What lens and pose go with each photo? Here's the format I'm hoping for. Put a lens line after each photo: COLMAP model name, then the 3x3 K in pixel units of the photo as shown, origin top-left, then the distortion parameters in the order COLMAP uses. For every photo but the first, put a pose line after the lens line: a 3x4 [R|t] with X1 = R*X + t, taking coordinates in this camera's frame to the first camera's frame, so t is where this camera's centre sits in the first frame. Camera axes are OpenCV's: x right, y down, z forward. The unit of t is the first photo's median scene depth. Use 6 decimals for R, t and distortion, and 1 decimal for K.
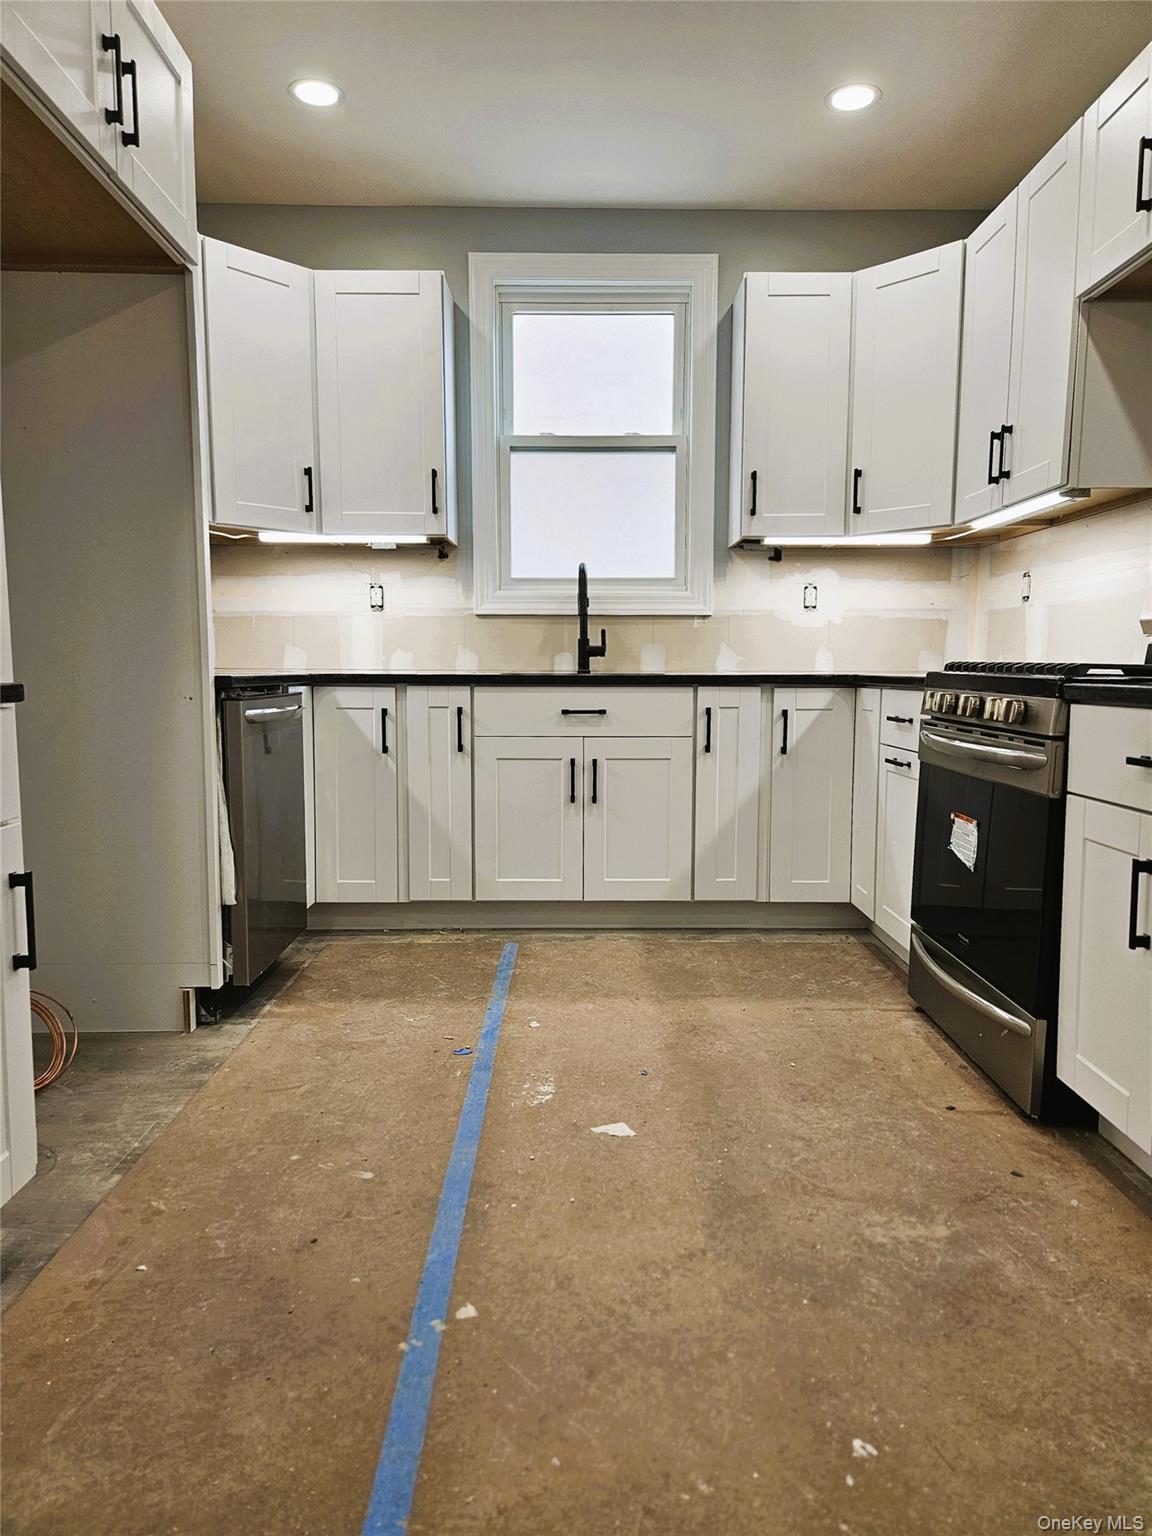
lens RADIAL K [[1028.4, 0, 569.7], [0, 1028.4, 770.9], [0, 0, 1]] dist [0.066257, -0.051509]
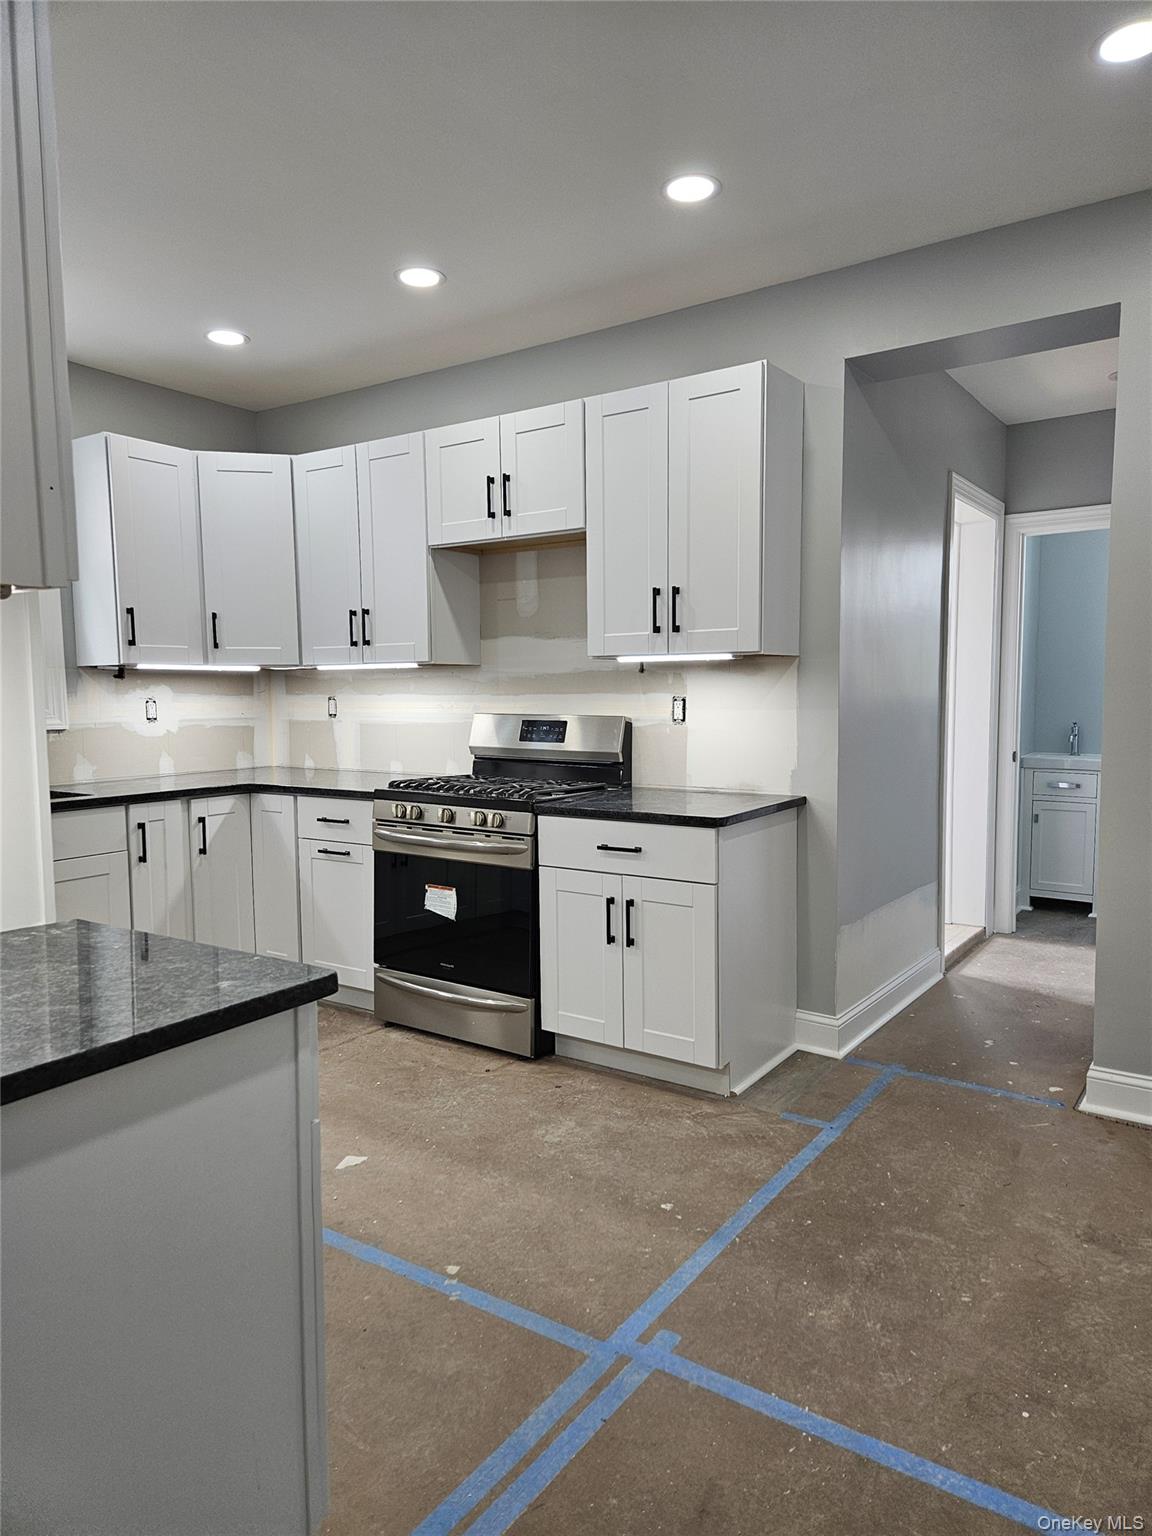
lens RADIAL K [[1028.4, 0, 569.7], [0, 1028.4, 770.9], [0, 0, 1]] dist [0.066257, -0.051509]
pose [[0.574583, -0.074326, 0.815065, -0.666708], [0.095349, 0.995166, 0.023533, -0.129680], [-0.812873, 0.064194, 0.578892, -0.042730]]
